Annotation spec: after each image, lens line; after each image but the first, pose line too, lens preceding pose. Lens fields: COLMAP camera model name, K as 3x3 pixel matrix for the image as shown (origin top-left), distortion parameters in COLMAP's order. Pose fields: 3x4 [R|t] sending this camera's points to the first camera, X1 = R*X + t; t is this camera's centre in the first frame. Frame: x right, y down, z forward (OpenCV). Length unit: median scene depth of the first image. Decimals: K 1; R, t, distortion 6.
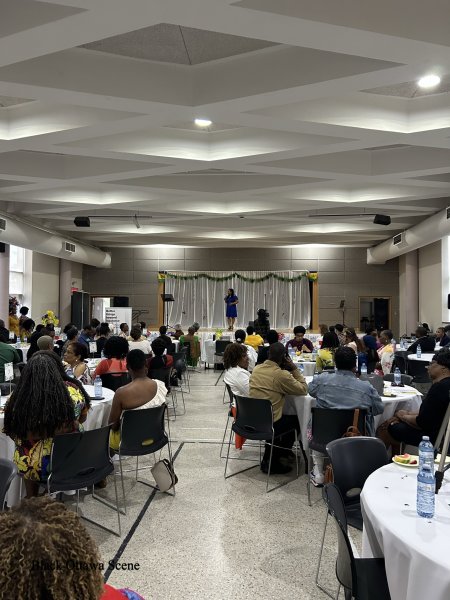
lens RADIAL K [[449.6, 0, 225.6], [0, 449.6, 302.7], [0, 0, 1]] dist [0.060110, -0.062248]
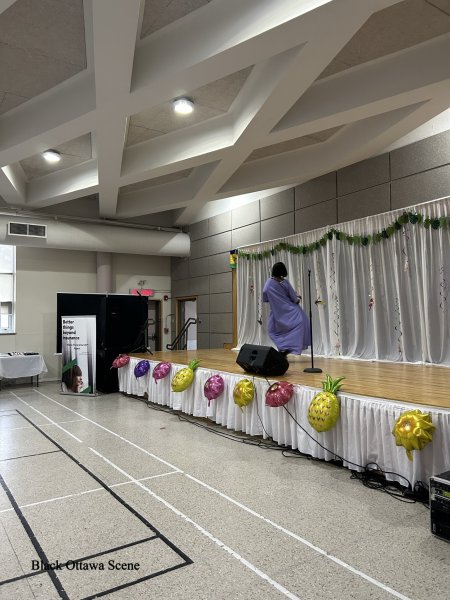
lens RADIAL K [[449.6, 0, 228.8], [0, 449.6, 302.3], [0, 0, 1]] dist [0.060110, -0.062248]
pose [[0.626147, -0.047210, -0.778274, 0.325692], [0.031714, 0.998881, -0.035077, 0.018219], [0.779059, -0.002719, 0.626944, 0.710731]]
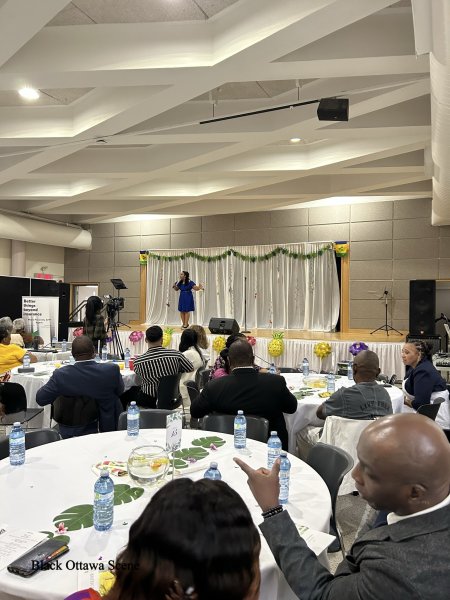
lens RADIAL K [[449.6, 0, 229.7], [0, 449.6, 301.0], [0, 0, 1]] dist [0.060110, -0.062248]
pose [[0.937512, 0.001861, -0.347947, 0.293091], [0.000553, 0.999976, 0.006838, 0.011663], [0.347952, -0.006603, 0.937489, 0.366113]]
